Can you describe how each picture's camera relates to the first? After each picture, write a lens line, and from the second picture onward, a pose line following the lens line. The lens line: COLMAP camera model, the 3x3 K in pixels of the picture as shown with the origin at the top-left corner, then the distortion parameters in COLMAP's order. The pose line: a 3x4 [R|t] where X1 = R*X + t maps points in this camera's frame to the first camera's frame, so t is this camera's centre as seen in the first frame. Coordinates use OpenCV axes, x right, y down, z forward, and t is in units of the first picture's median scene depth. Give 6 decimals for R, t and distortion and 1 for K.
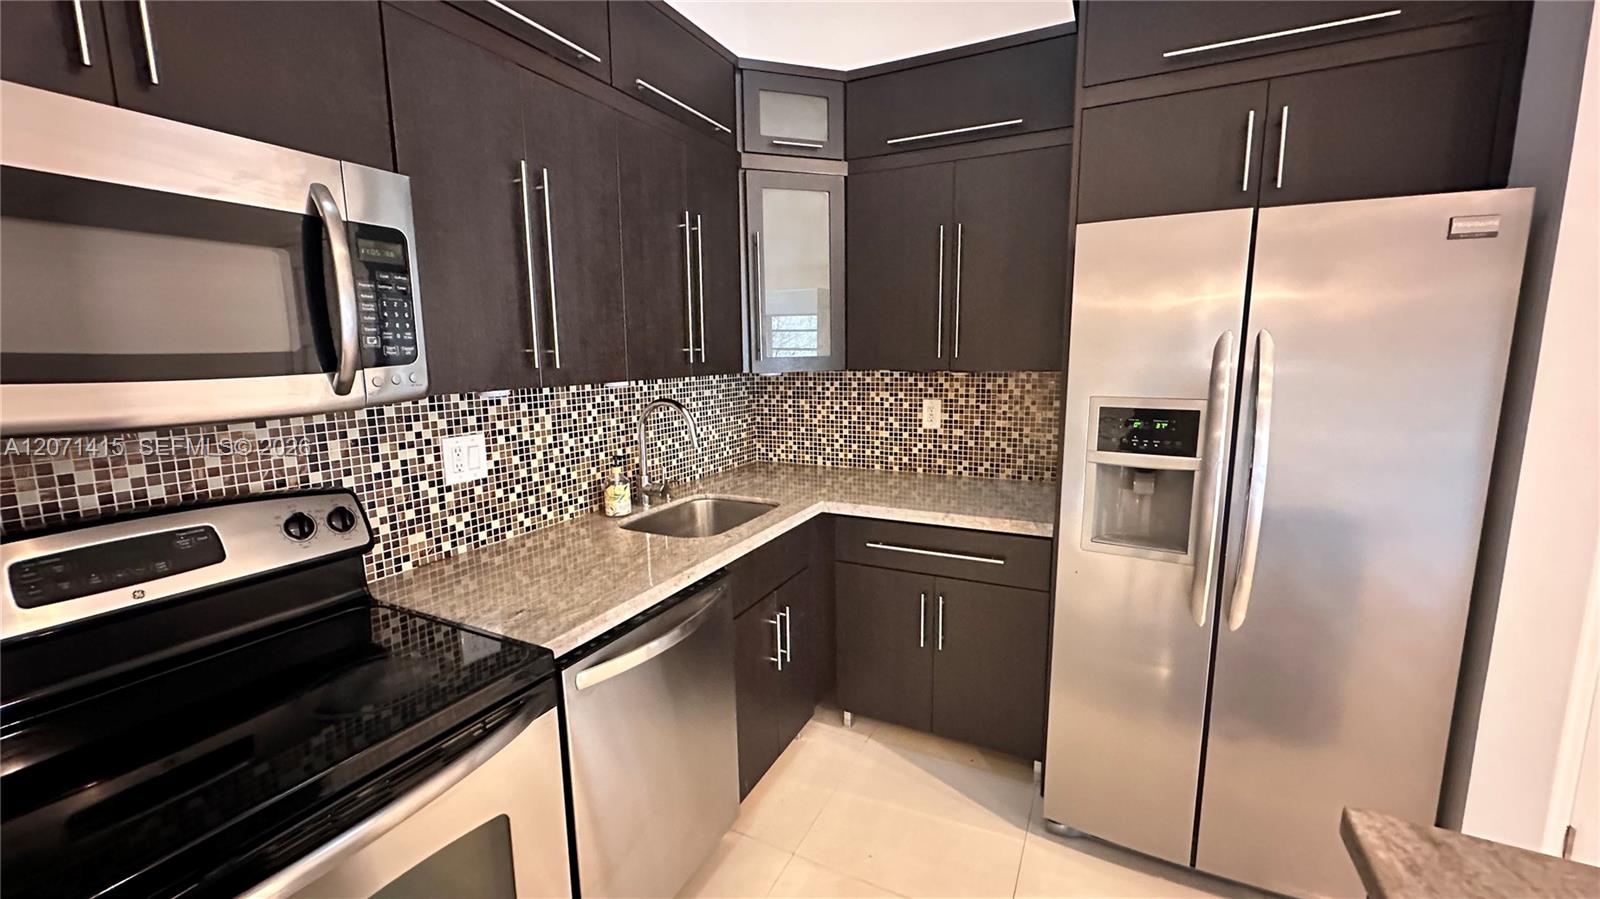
lens RADIAL K [[635.8, 0, 798.9], [0, 635.8, 447.5], [0, 0, 1]] dist [-0.001386, 0.000206]
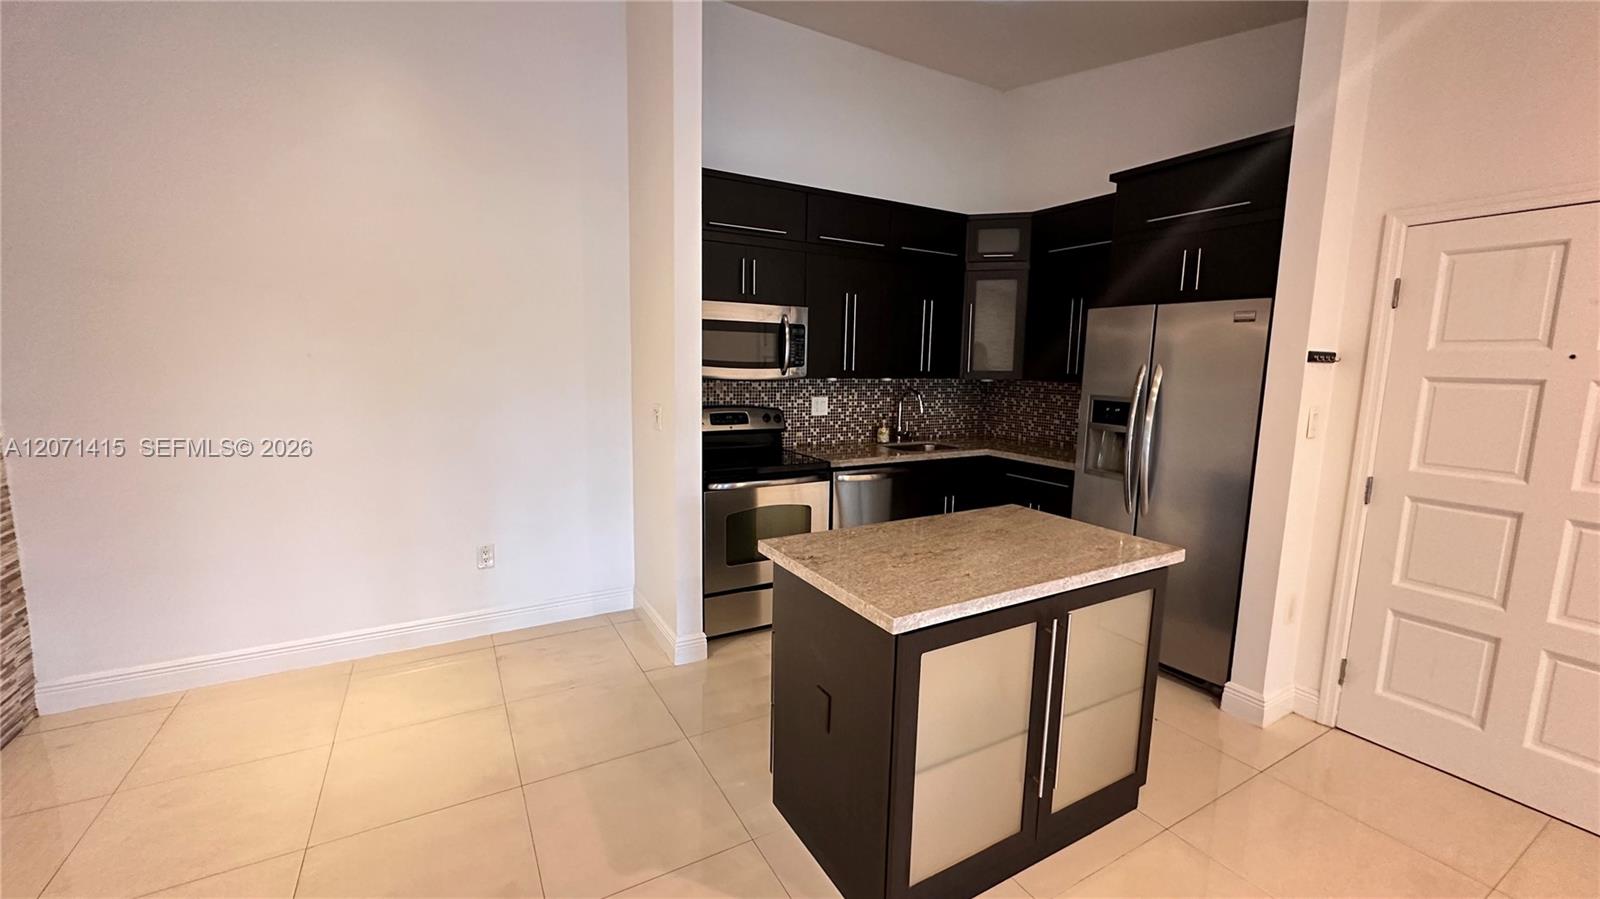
lens RADIAL K [[635.8, 0, 798.9], [0, 635.8, 447.5], [0, 0, 1]] dist [-0.001386, 0.000206]
pose [[0.832339, 0.100621, -0.545057, 0.684137], [-0.112014, 0.993630, 0.012378, 0.138482], [0.542830, 0.050752, 0.838308, -0.982503]]
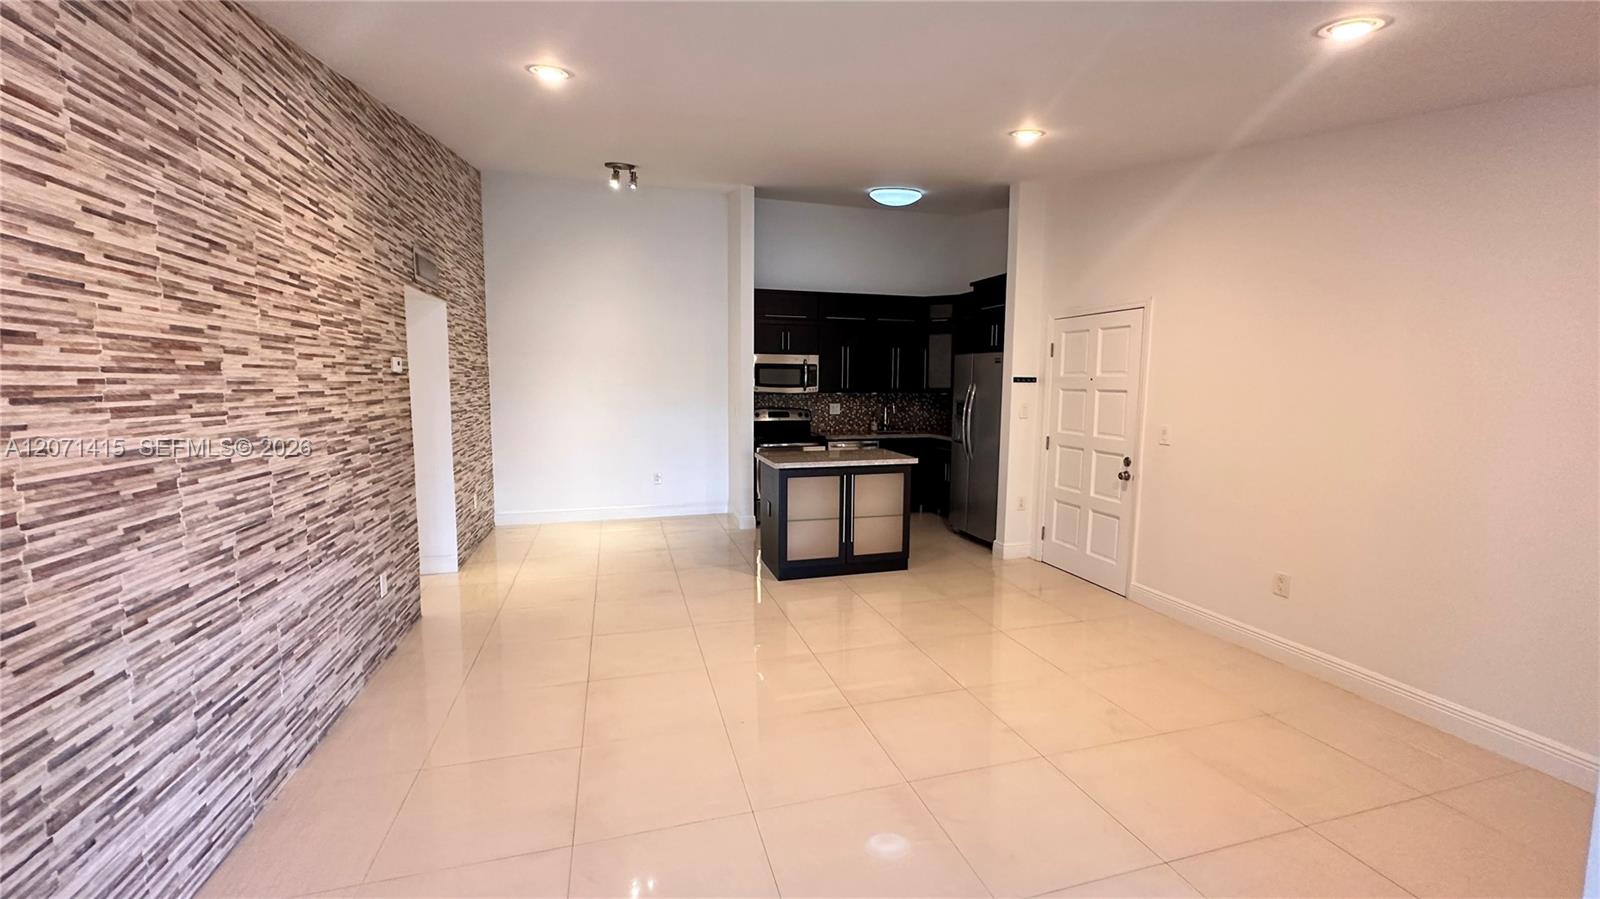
lens RADIAL K [[635.8, 0, 798.9], [0, 635.8, 447.5], [0, 0, 1]] dist [-0.001386, 0.000206]
pose [[0.678922, 0.093075, -0.728287, 2.207293], [-0.127099, 0.991856, 0.008275, 0.242675], [0.723126, 0.086946, 0.685222, -1.882804]]
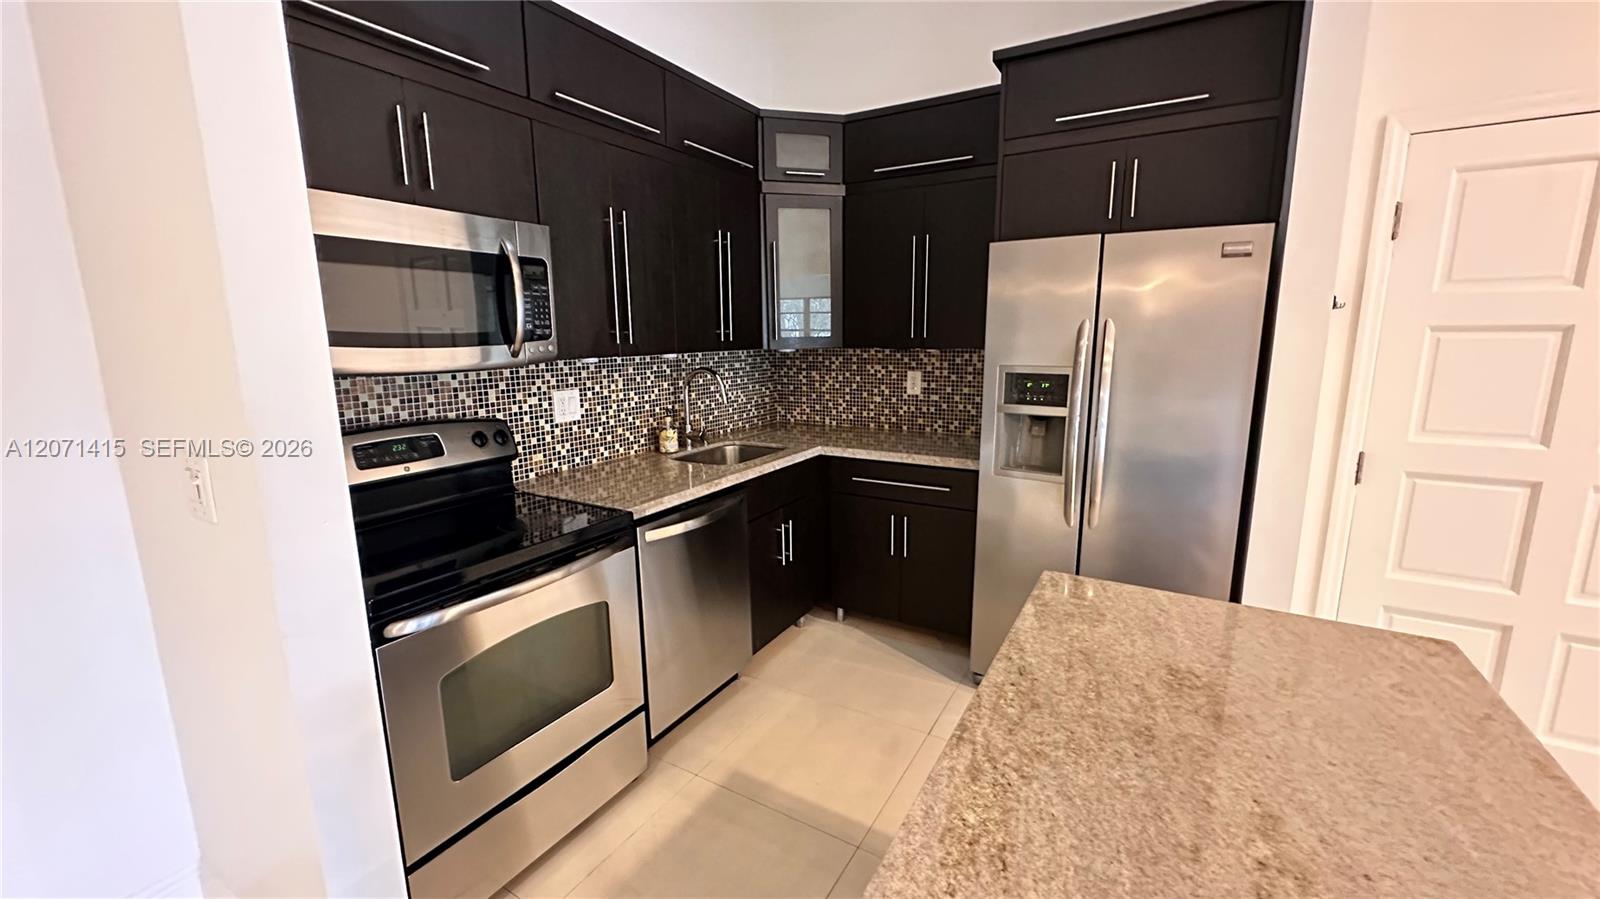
lens RADIAL K [[635.8, 0, 798.9], [0, 635.8, 447.5], [0, 0, 1]] dist [-0.001386, 0.000206]
pose [[0.997599, 0.013941, -0.067842, 0.096459], [-0.011972, 0.999498, 0.029332, 0.057078], [0.068216, -0.028449, 0.997265, -0.379779]]
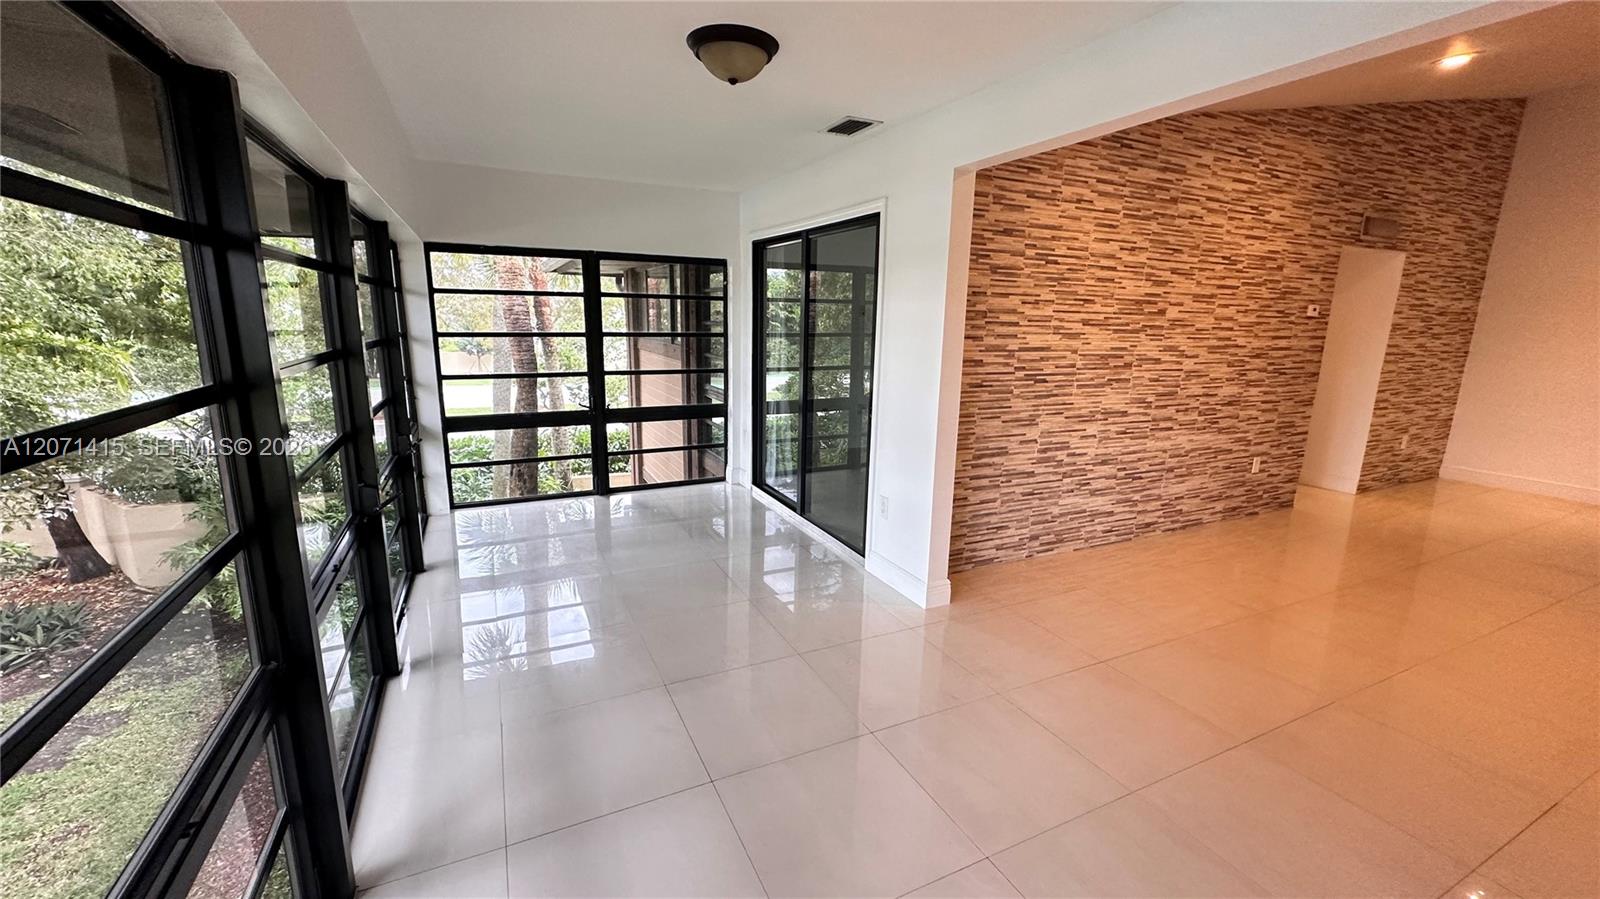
lens RADIAL K [[635.8, 0, 798.9], [0, 635.8, 447.5], [0, 0, 1]] dist [-0.001386, 0.000206]
pose [[-0.608806, 0.161573, -0.776691, 3.253623], [-0.132558, 0.944558, 0.300399, 0.192492], [0.782166, 0.285841, -0.553635, -1.521250]]
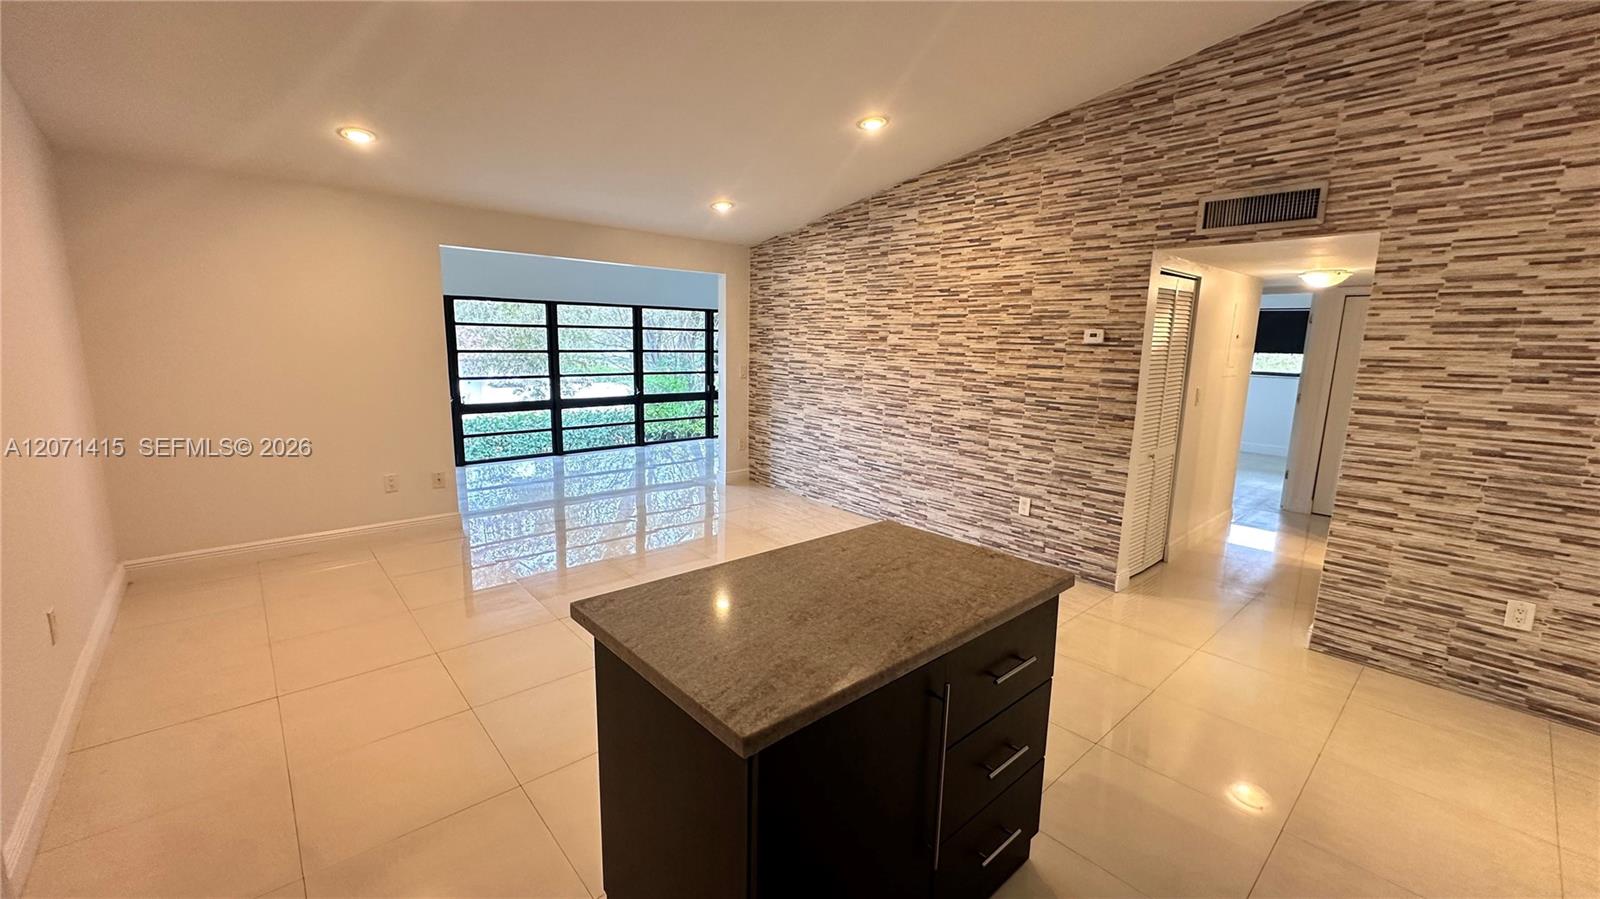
lens RADIAL K [[635.8, 0, 798.9], [0, 635.8, 447.5], [0, 0, 1]] dist [-0.001386, 0.000206]
pose [[-0.928800, -0.070743, 0.363767, 0.123496], [0.047753, 0.950579, 0.306790, -0.165966], [-0.367492, 0.302317, -0.879519, 0.774232]]
